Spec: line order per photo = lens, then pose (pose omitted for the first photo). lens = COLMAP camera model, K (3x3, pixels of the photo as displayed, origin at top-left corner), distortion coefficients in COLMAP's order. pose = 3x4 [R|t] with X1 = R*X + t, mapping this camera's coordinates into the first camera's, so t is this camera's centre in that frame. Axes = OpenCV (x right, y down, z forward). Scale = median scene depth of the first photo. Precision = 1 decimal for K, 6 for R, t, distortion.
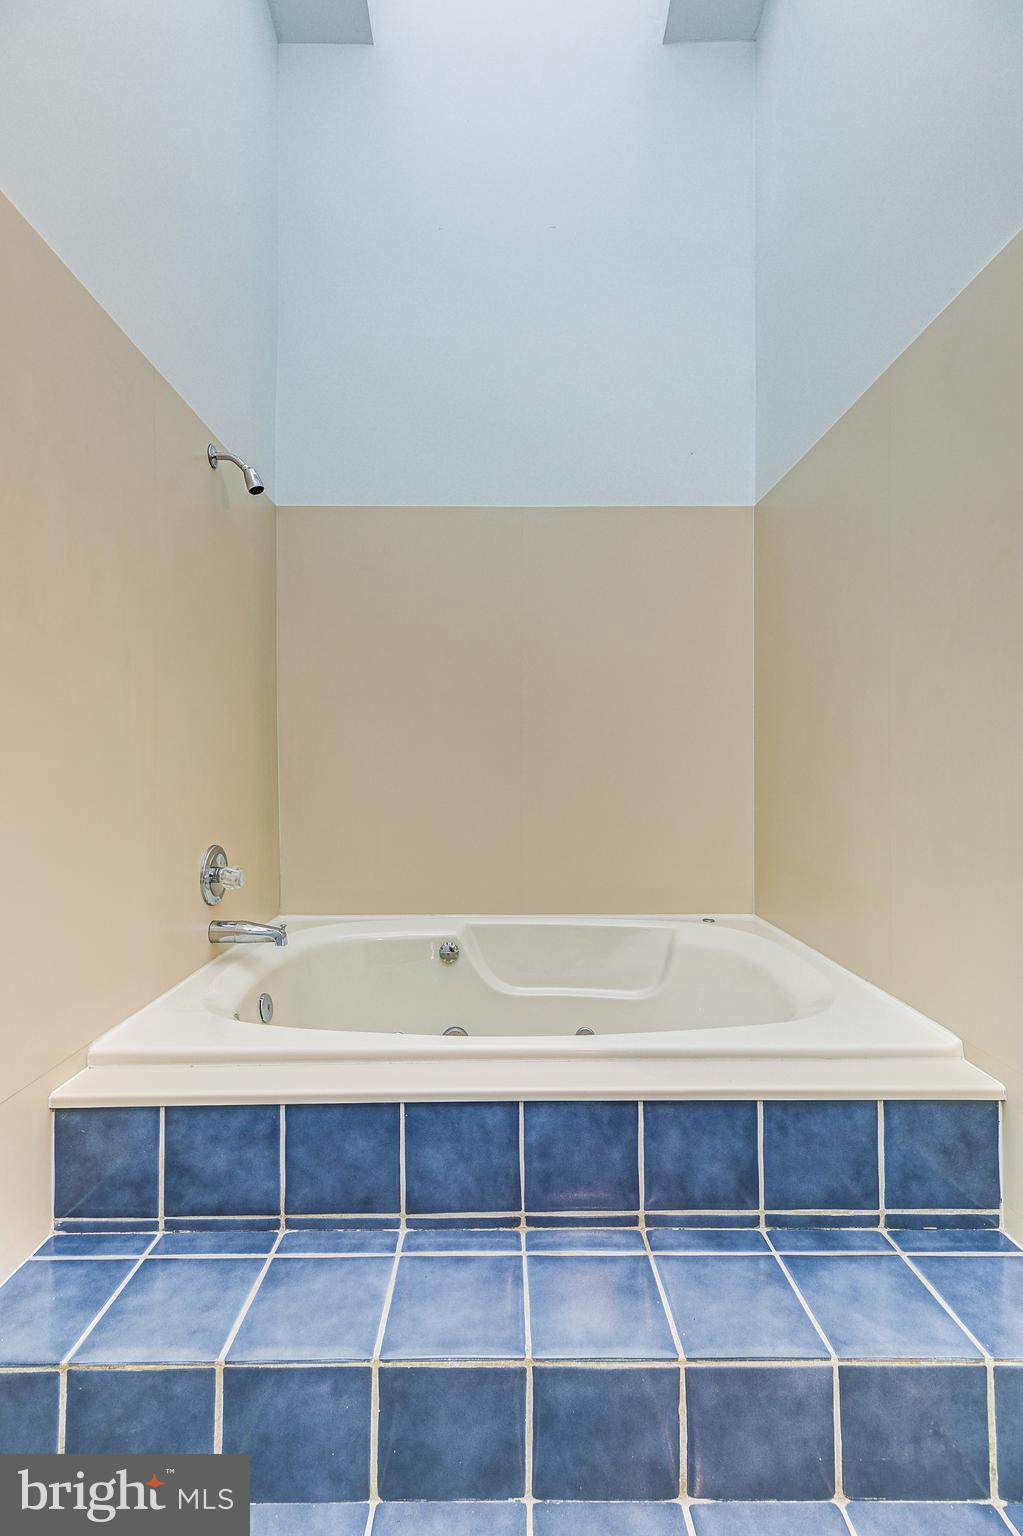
lens RADIAL K [[695.1, 0, 513.5], [0, 695.1, 771.6], [0, 0, 1]] dist [0.008604, -0.000431]
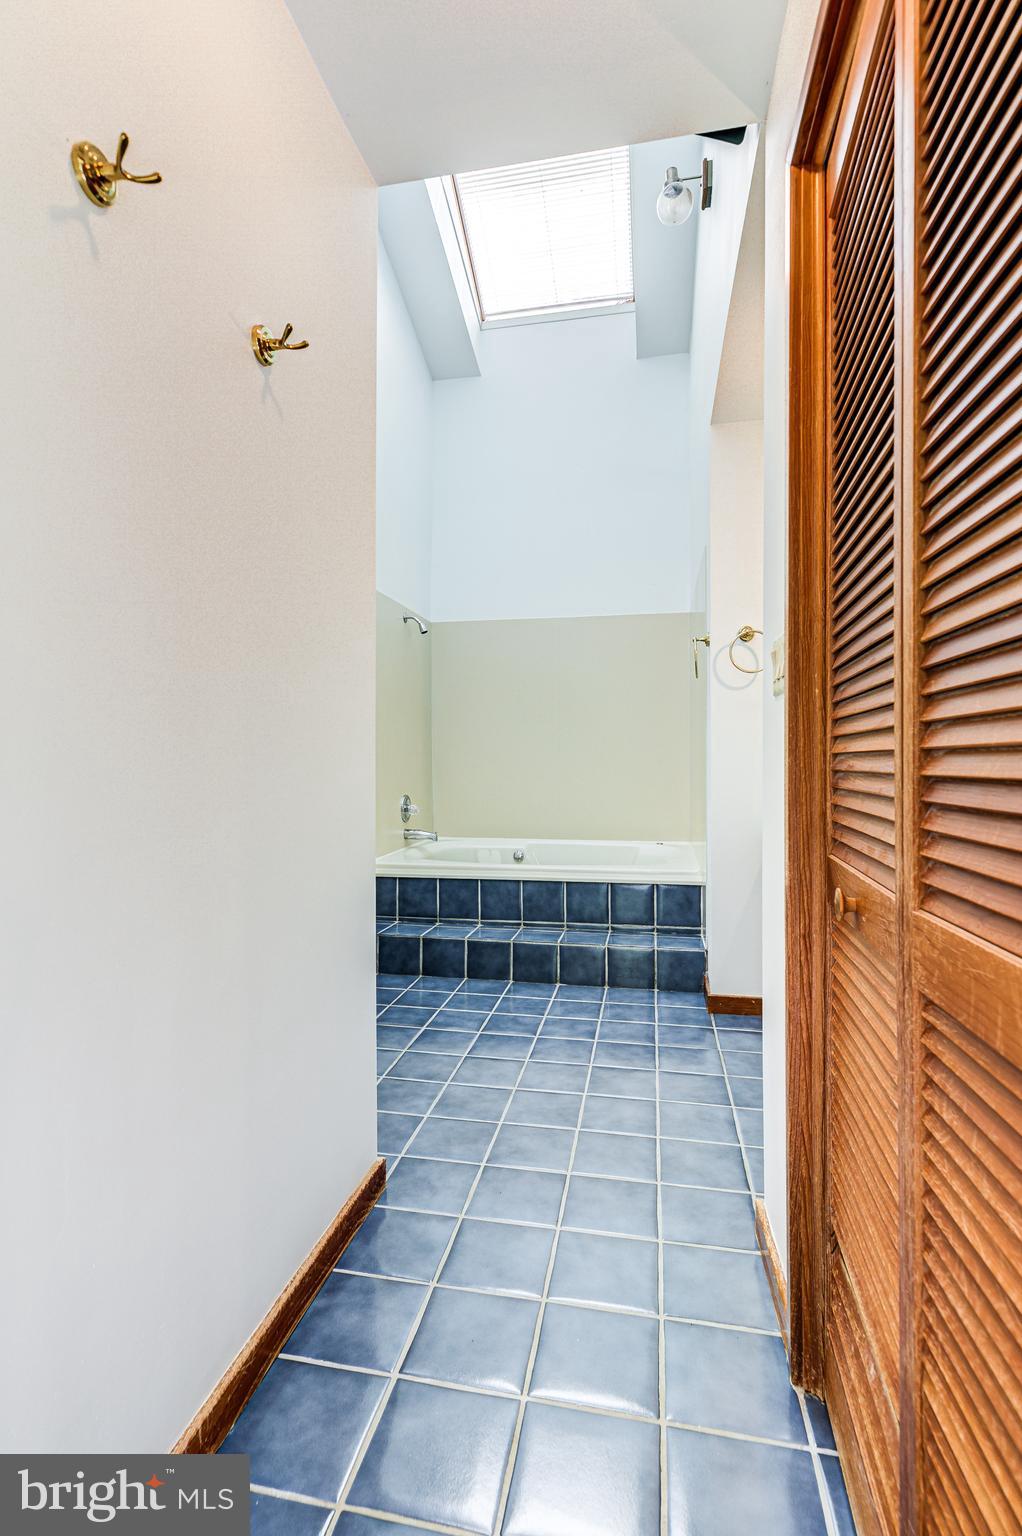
lens RADIAL K [[751.6, 0, 510.0], [0, 751.6, 767.1], [0, 0, 1]] dist [0.001360, -0.001374]
pose [[0.978427, -0.001582, -0.206588, 0.581686], [0.001814, 0.999998, 0.000933, 0.024305], [0.206586, -0.001287, 0.978428, -1.909949]]
